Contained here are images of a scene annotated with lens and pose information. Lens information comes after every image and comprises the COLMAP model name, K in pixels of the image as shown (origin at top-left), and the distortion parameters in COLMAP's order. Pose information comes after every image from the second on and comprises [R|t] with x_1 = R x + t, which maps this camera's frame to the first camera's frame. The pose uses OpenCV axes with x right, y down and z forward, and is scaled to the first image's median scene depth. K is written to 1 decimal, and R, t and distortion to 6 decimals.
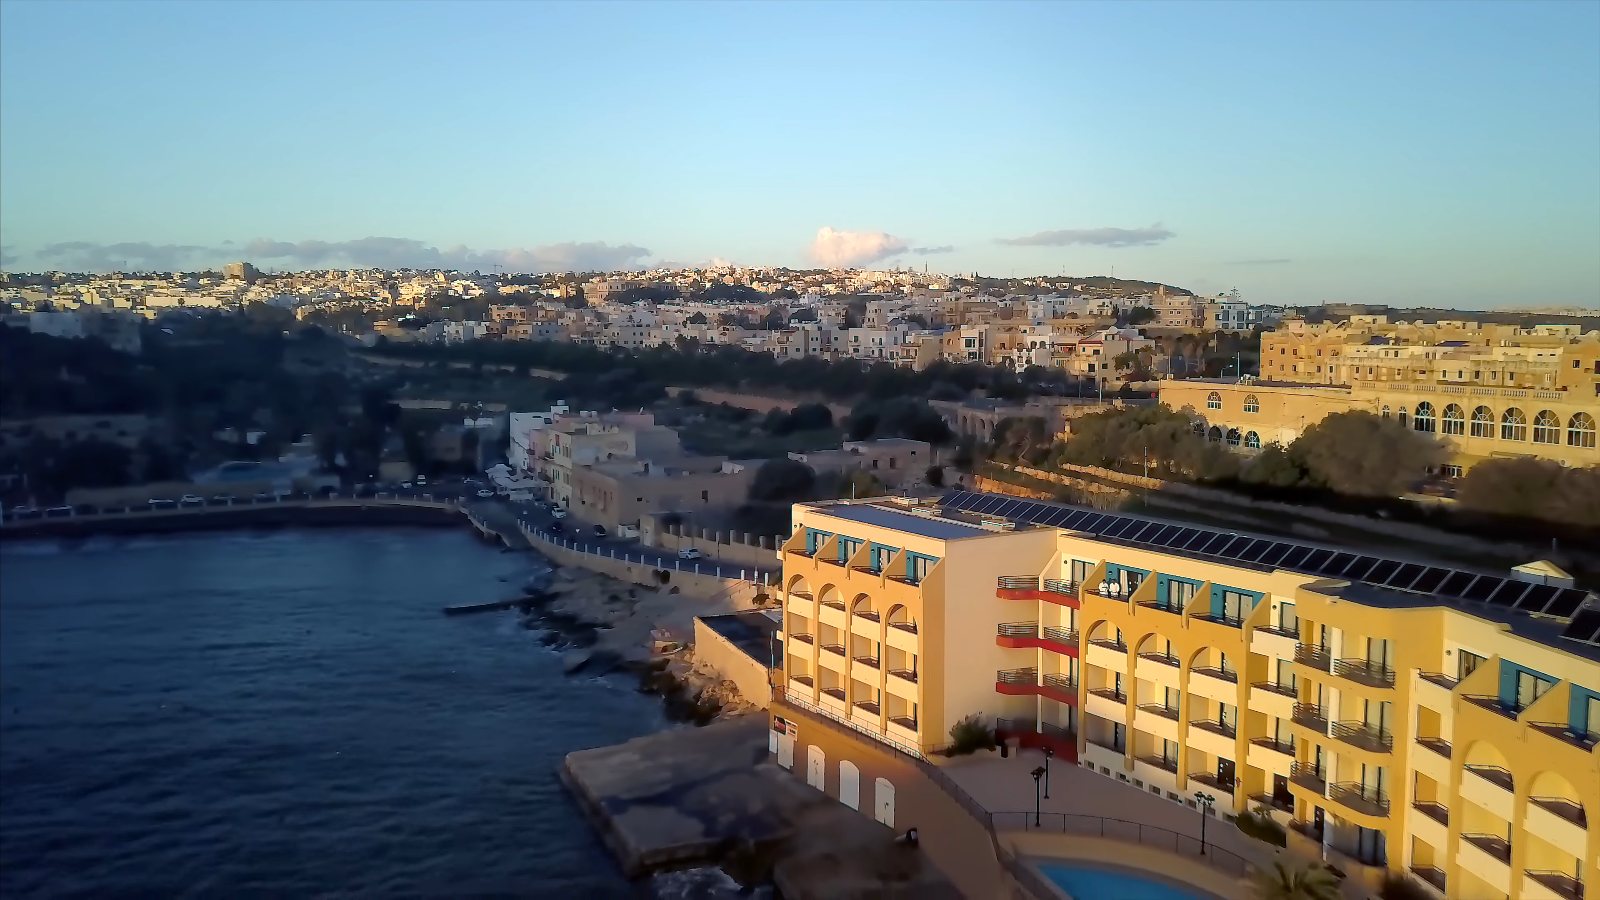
lens RADIAL K [[1305.3, 0, 800.4], [0, 1305.3, 449.5], [0, 0, 1]] dist [-0.004793, -0.001974]
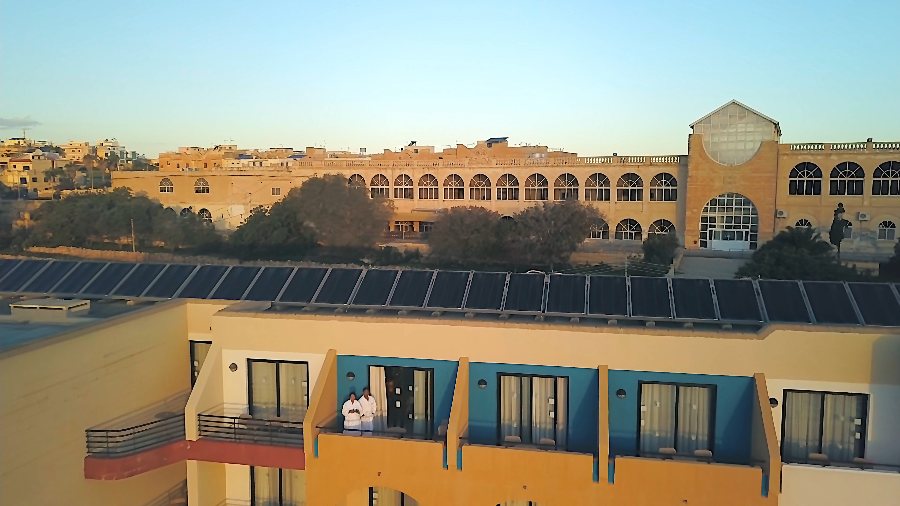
lens RADIAL K [[734.2, 0, 450.0], [0, 734.2, 255.4], [0, 0, 1]] dist [-0.004793, -0.001974]
pose [[0.714874, -0.070831, 0.695657, 0.044119], [0.065034, 0.997279, 0.034712, 0.024086], [-0.696223, 0.020426, 0.717535, 0.442260]]
